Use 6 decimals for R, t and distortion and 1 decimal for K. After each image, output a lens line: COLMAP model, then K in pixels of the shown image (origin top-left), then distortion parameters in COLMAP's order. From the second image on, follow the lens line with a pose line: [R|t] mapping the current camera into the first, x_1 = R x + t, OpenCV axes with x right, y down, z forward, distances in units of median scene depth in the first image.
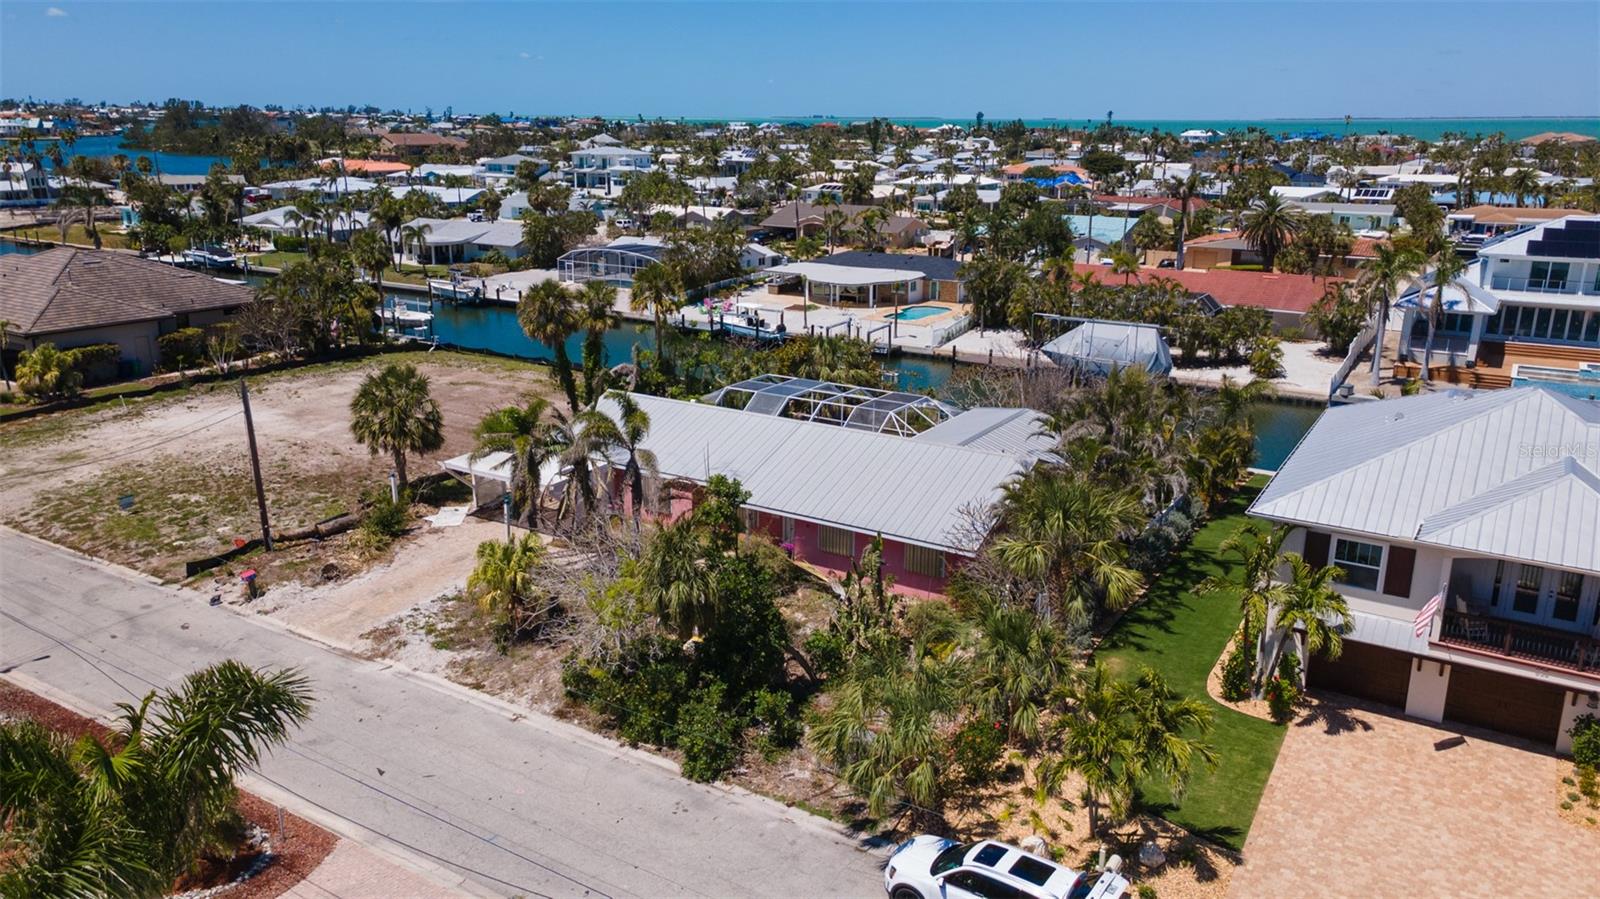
lens RADIAL K [[1166.1, 0, 800.0], [0, 1166.1, 449.5], [0, 0, 1]] dist [0.017390, 0.055517]
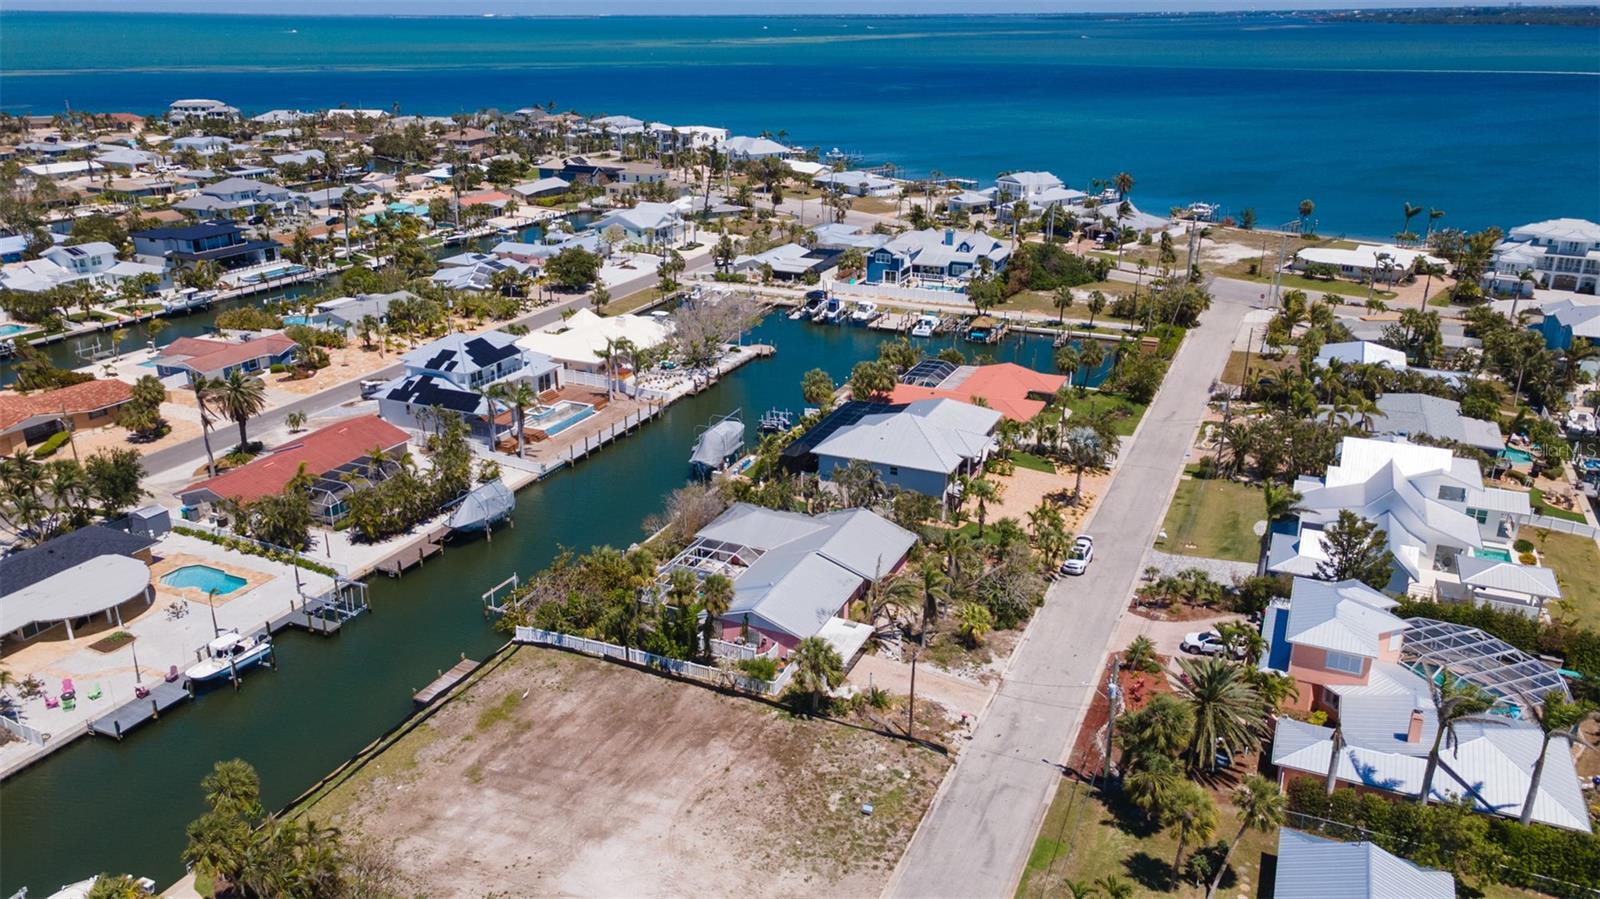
lens RADIAL K [[1159.1, 0, 800.0], [0, 1159.1, 449.5], [0, 0, 1]] dist [0.045198, 0.005588]
pose [[-0.127378, -0.353951, 0.926549, -1.994453], [0.272834, 0.885618, 0.375822, -1.051347], [-0.953591, 0.300666, -0.016239, 1.107677]]
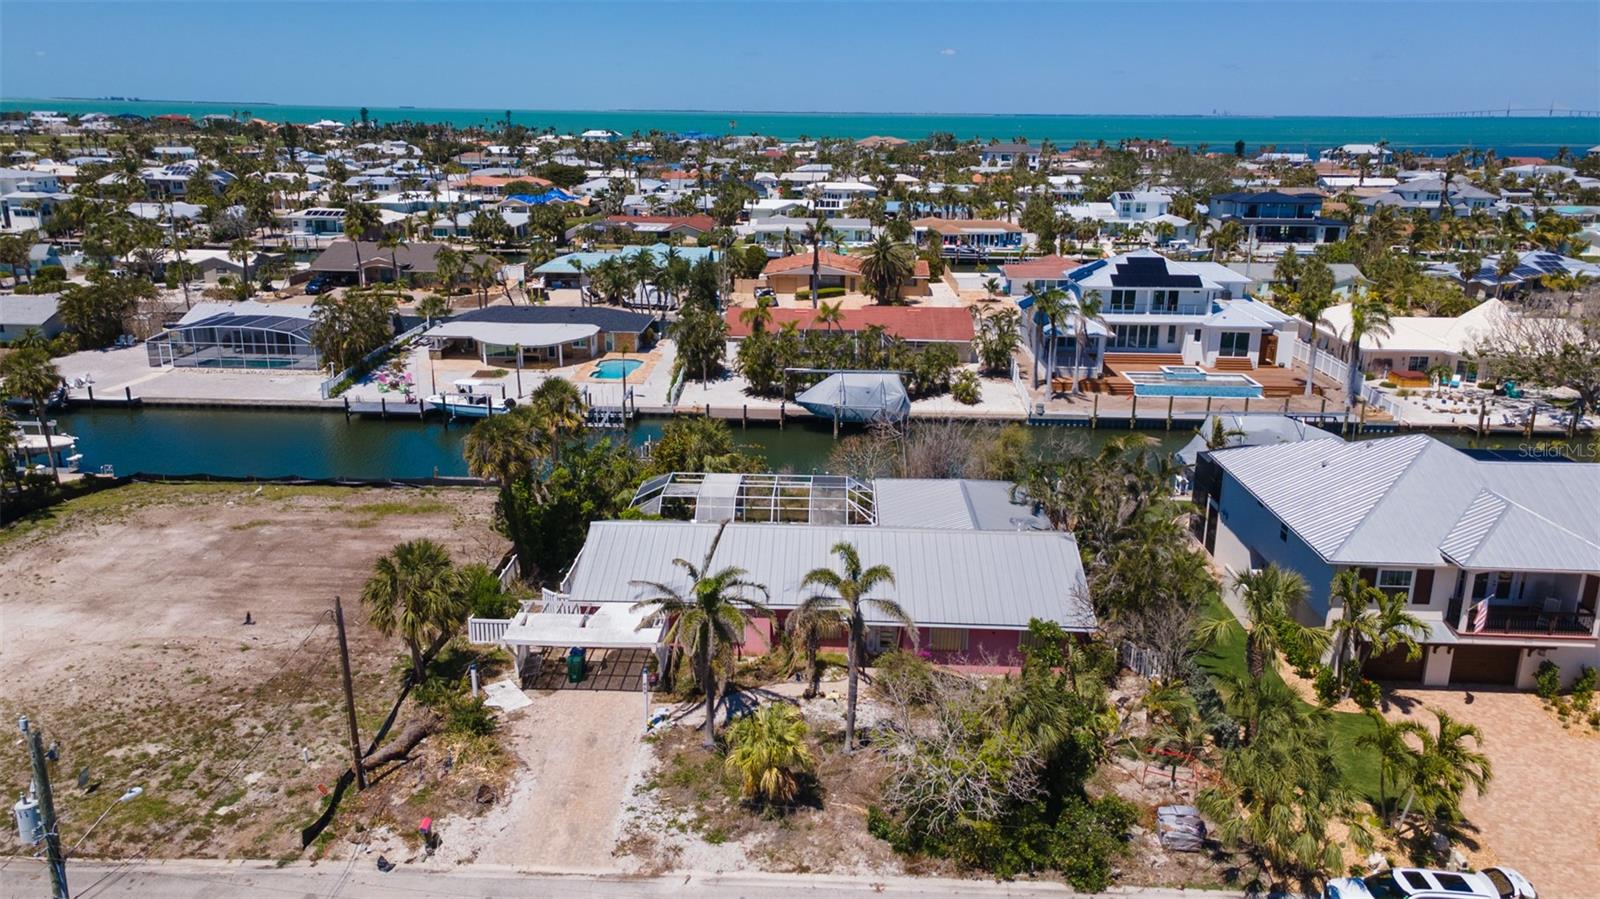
lens RADIAL K [[1166.1, 0, 800.0], [0, 1166.1, 449.5], [0, 0, 1]] dist [0.017390, 0.055517]
pose [[0.866844, -0.137205, 0.479329, -0.578820], [0.132717, 0.990202, 0.043426, -0.160972], [-0.480591, 0.025971, 0.876560, 0.093067]]
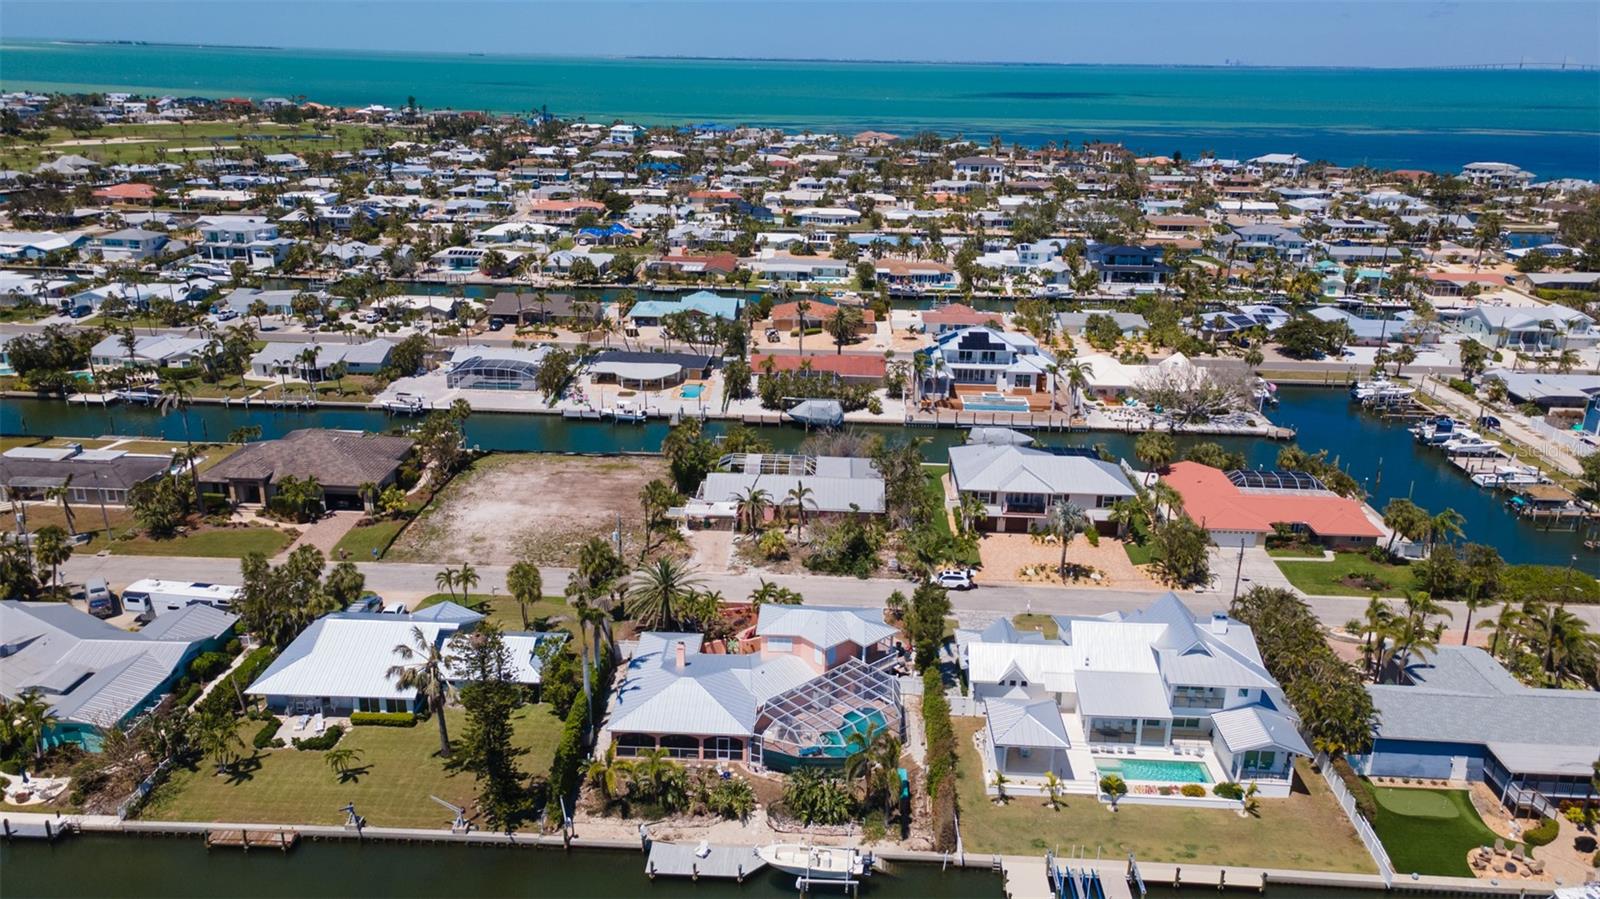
lens RADIAL K [[1166.1, 0, 800.0], [0, 1166.1, 449.5], [0, 0, 1]] dist [0.017390, 0.055517]
pose [[0.869917, -0.149088, 0.470125, -1.480916], [0.123455, 0.988695, 0.085098, -0.371052], [-0.477497, -0.015989, 0.878488, -1.699546]]
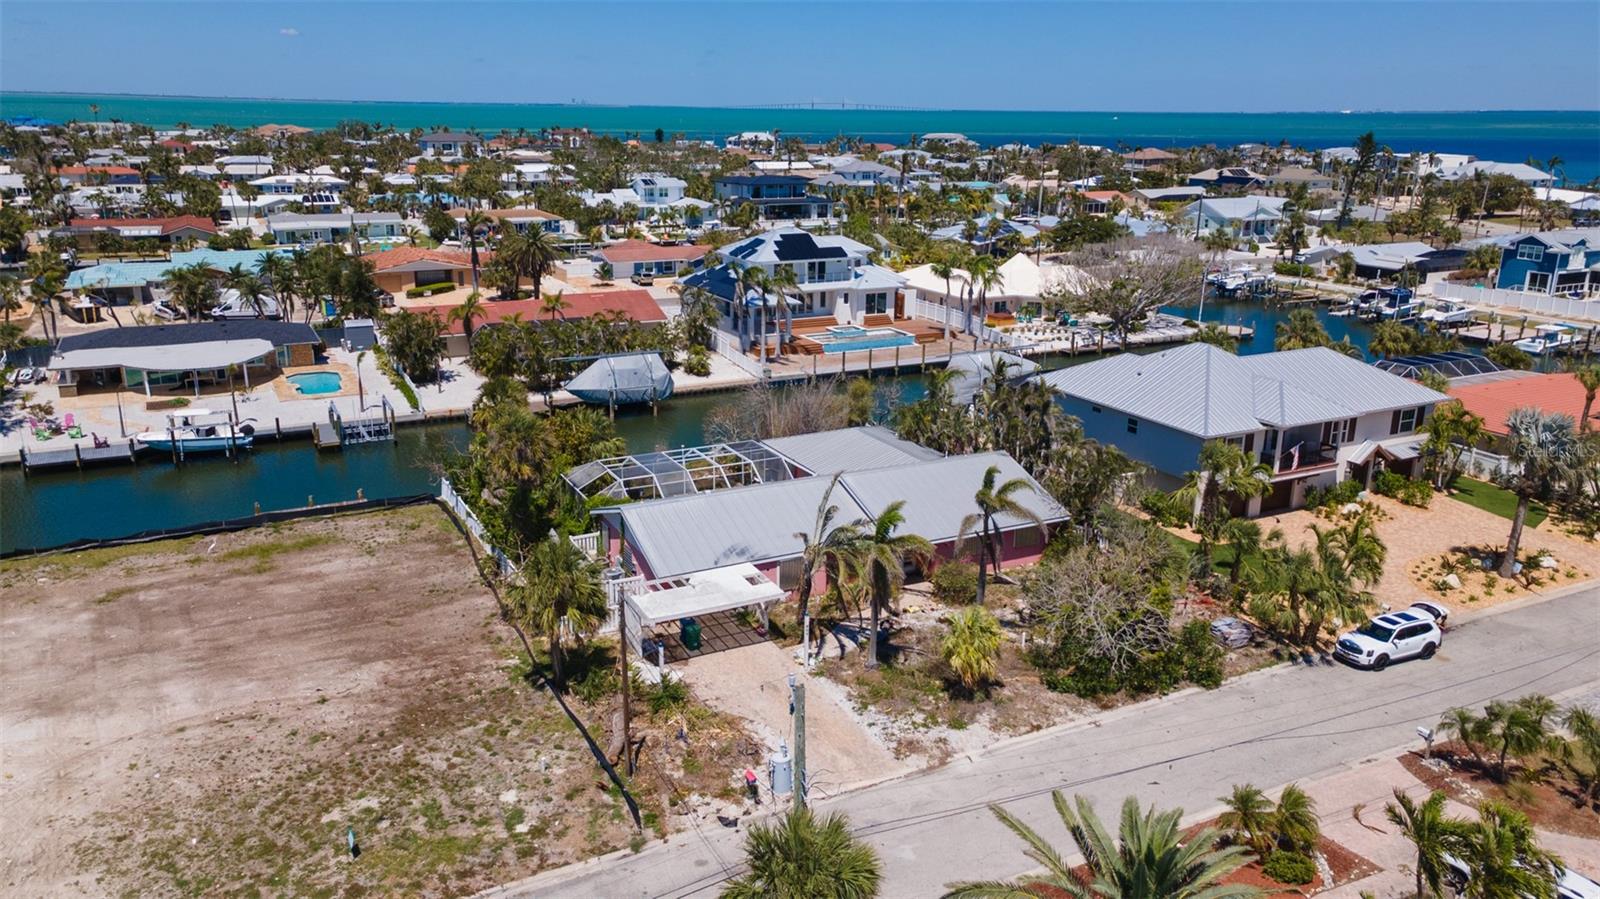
lens RADIAL K [[1159.1, 0, 800.0], [0, 1159.1, 449.5], [0, 0, 1]] dist [0.045198, 0.005588]
pose [[0.511127, -0.245092, 0.823820, -1.094763], [0.228930, 0.962678, 0.144368, -0.255463], [-0.828457, 0.114807, 0.548159, 0.409638]]
